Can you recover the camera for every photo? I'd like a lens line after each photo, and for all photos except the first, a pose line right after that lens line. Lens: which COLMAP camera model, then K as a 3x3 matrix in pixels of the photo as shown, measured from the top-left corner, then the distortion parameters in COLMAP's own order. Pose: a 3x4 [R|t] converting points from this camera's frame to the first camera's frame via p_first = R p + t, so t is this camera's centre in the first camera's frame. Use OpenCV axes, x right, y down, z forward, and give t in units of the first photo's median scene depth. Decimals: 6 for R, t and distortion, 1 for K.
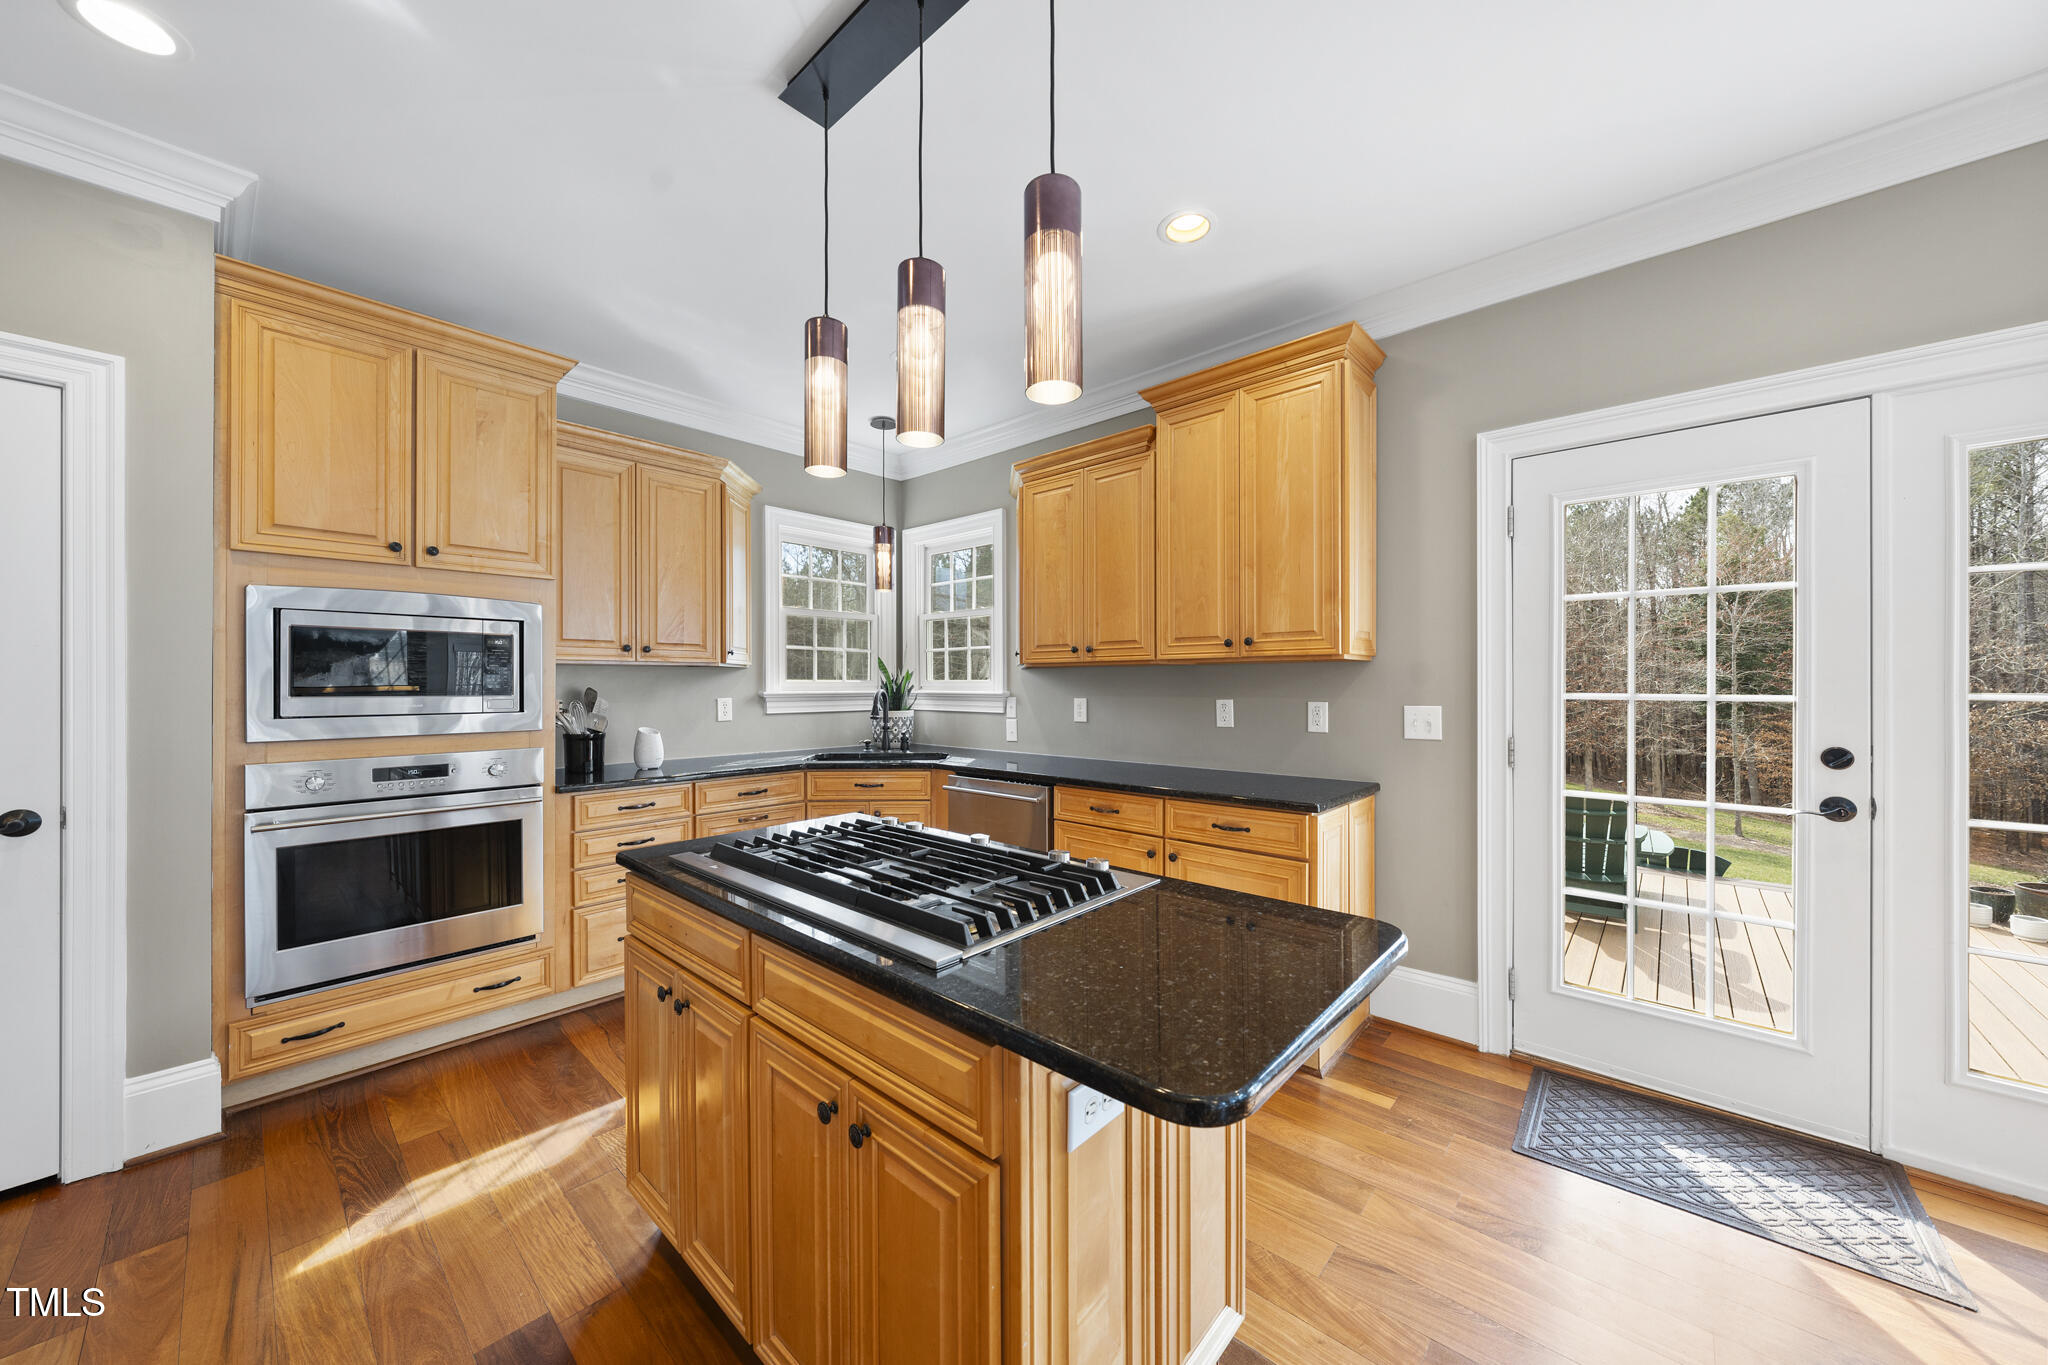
lens RADIAL K [[718.9, 0, 1027.2], [0, 718.9, 683.5], [0, 0, 1]] dist [-0.000984, 0.000179]
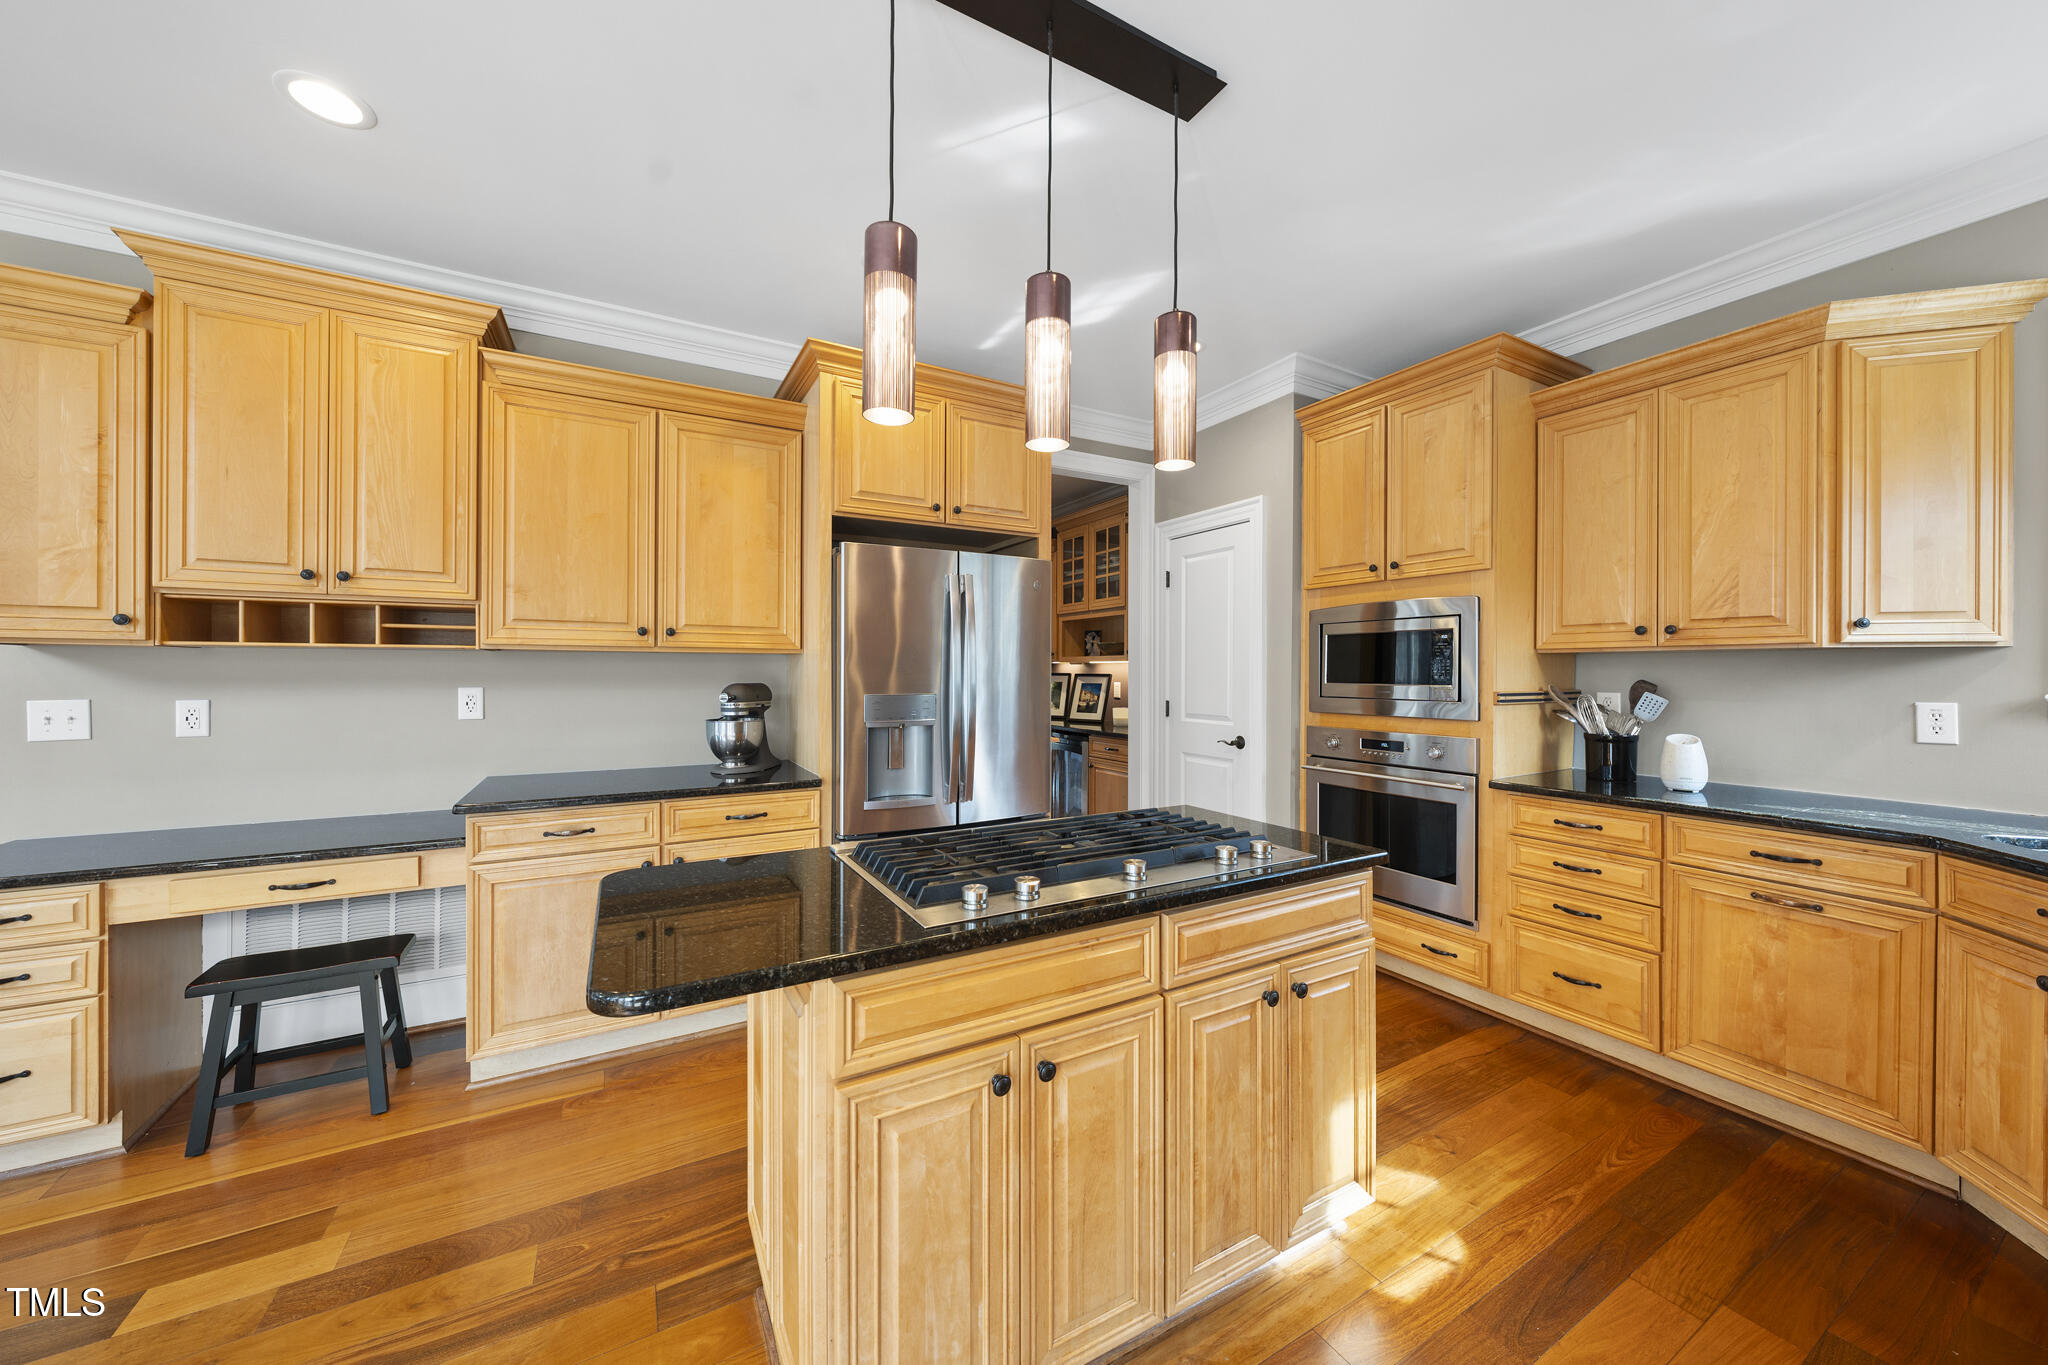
lens RADIAL K [[727.2, 0, 1029.8], [0, 727.2, 672.9], [0, 0, 1]] dist [-0.000175, 0.000028]
pose [[-0.316096, 0.001644, -0.948726, 0.542833], [-0.002447, 0.999994, 0.002548, -0.004162], [0.948724, 0.003127, -0.316090, 0.816728]]
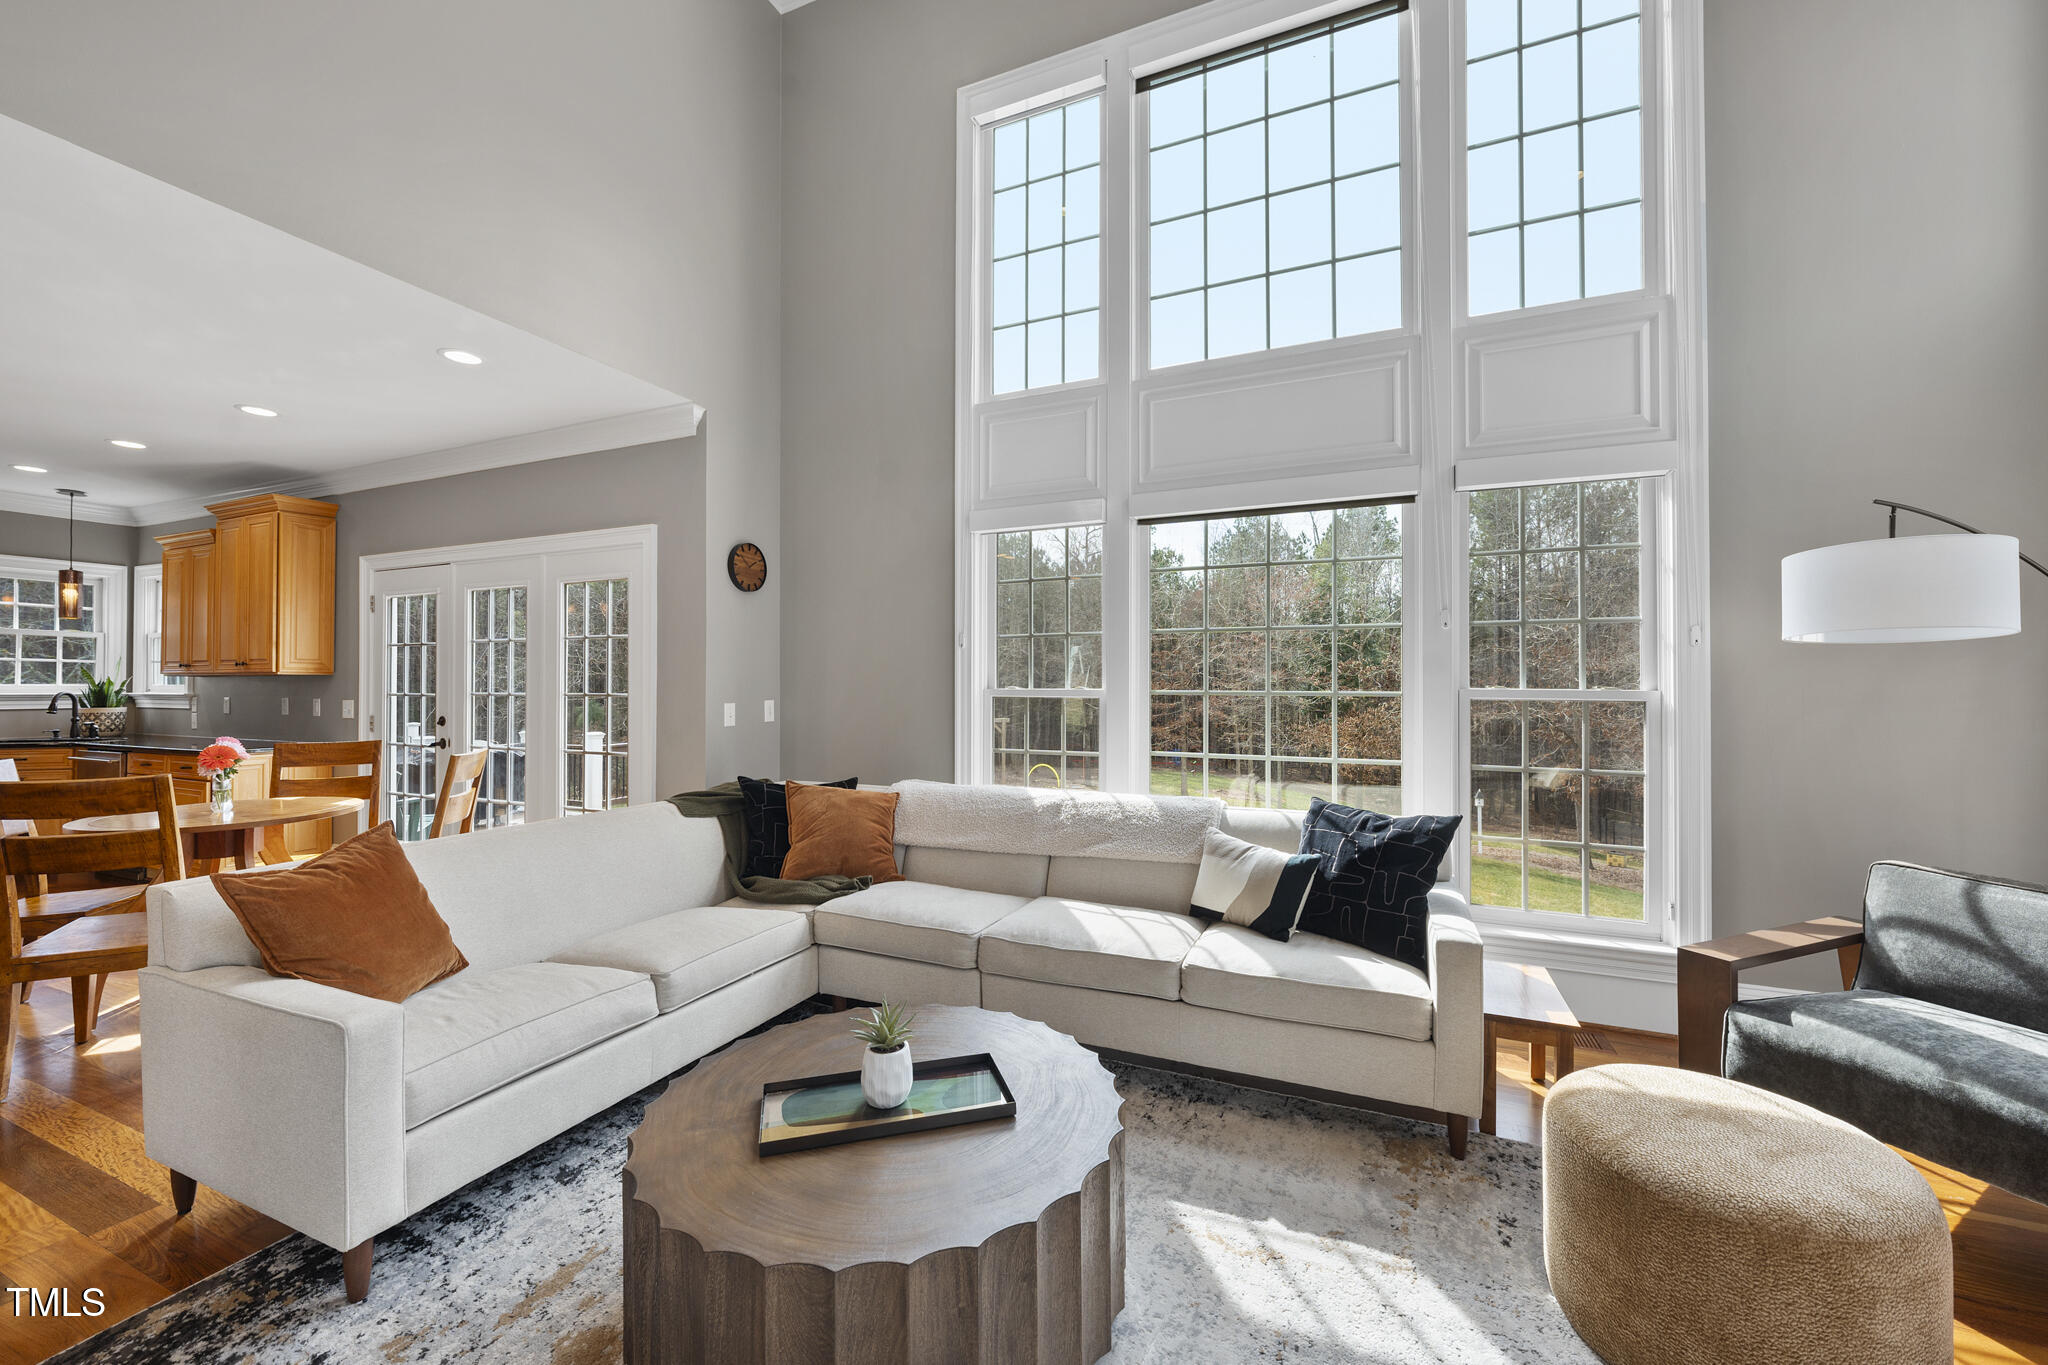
lens RADIAL K [[799.6, 0, 1030.6], [0, 799.6, 676.7], [0, 0, 1]] dist [0.000356, 0.000347]
pose [[0.949203, 0.004925, 0.314627, 1.717048], [-0.001174, 0.999926, -0.012112, -0.005852], [-0.314663, 0.011127, 0.949138, -1.624573]]
